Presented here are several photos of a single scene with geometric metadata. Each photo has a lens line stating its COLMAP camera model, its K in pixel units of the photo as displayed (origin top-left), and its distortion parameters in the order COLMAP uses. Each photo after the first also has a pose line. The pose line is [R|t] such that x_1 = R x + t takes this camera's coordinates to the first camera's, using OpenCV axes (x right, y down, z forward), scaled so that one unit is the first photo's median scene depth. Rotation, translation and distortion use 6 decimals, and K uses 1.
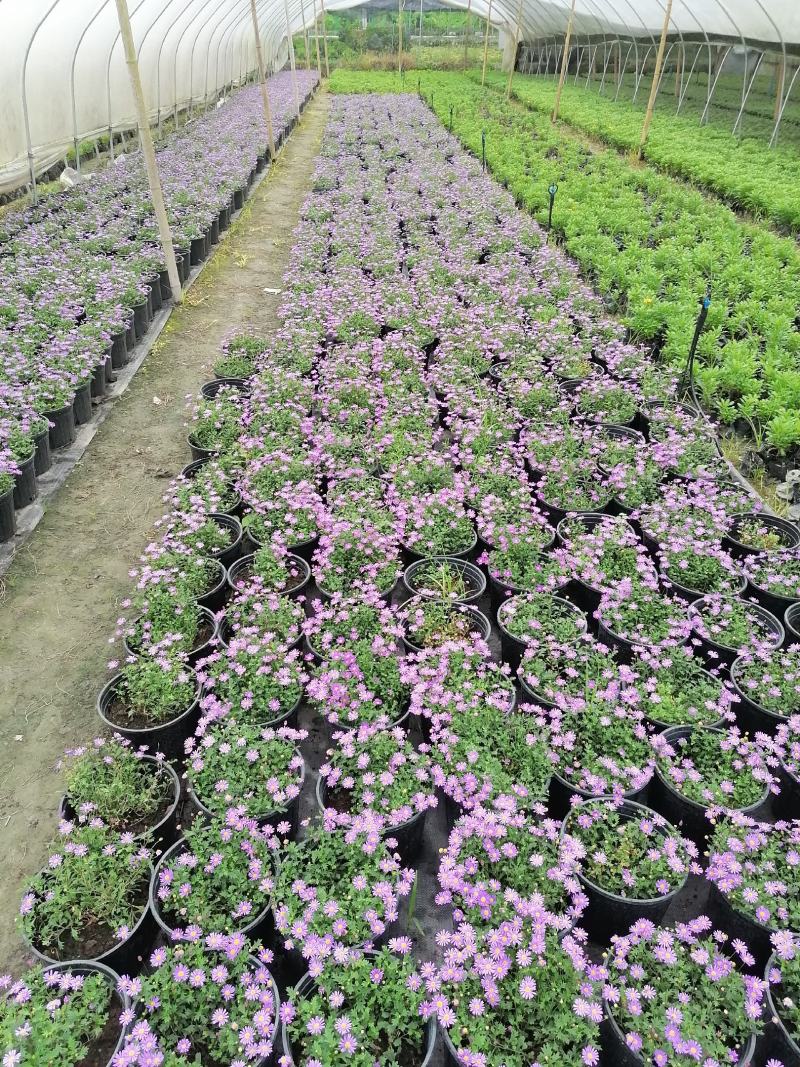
lens RADIAL K [[798.4, 0, 399.9], [0, 798.4, 532.7], [0, 0, 1]] dist [0.066639, -0.090458]
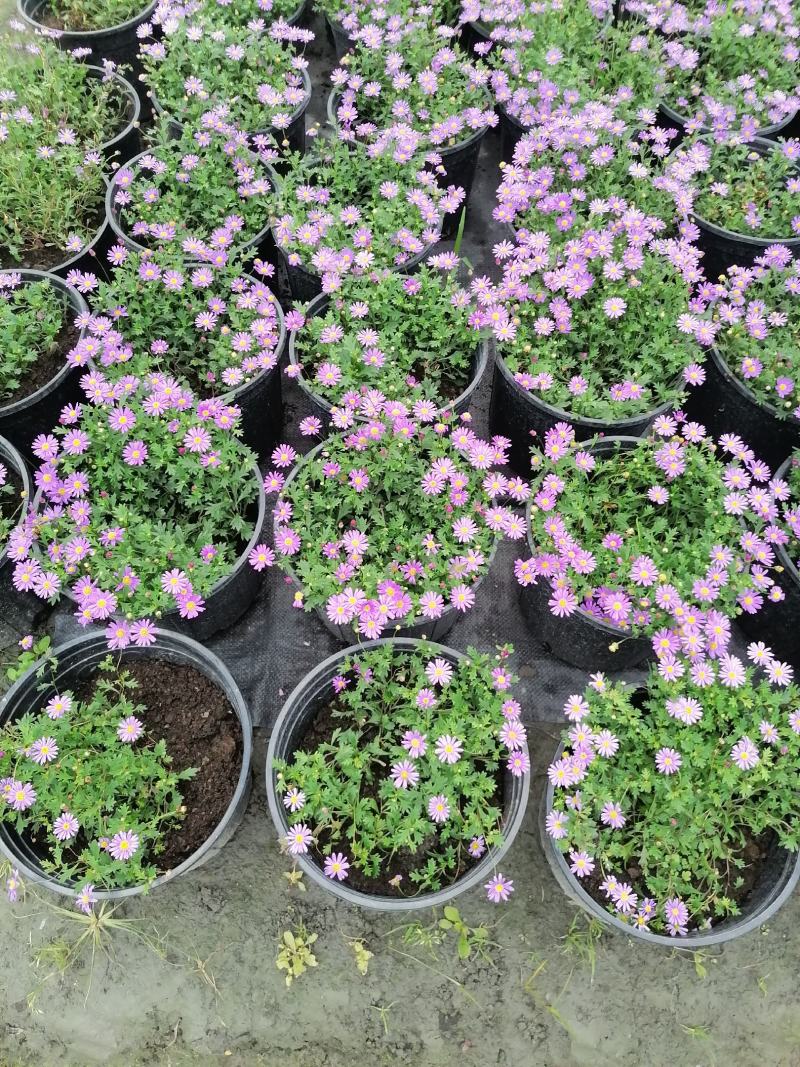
lens RADIAL K [[798.4, 0, 389.4], [0, 798.4, 554.0], [0, 0, 1]] dist [0.066639, -0.090458]
pose [[0.999073, 0.035299, -0.024641, -0.020915], [-0.017330, 0.853759, 0.520380, 0.343789], [0.039406, -0.519470, 0.853579, 0.219705]]
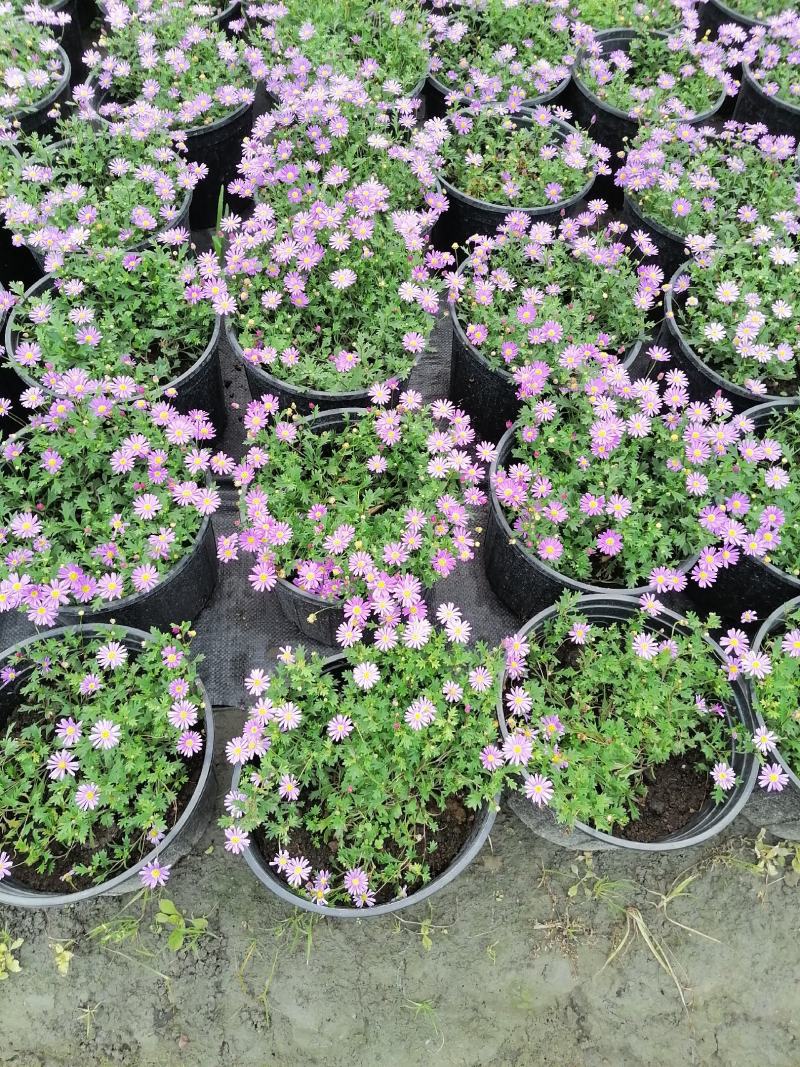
lens RADIAL K [[798.4, 0, 395.1], [0, 798.4, 558.0], [0, 0, 1]] dist [0.066639, -0.090458]
pose [[0.999196, -0.023389, 0.032566, 0.161390], [0.003152, 0.855529, 0.517746, 0.369712], [-0.039970, -0.517227, 0.854914, 0.222291]]
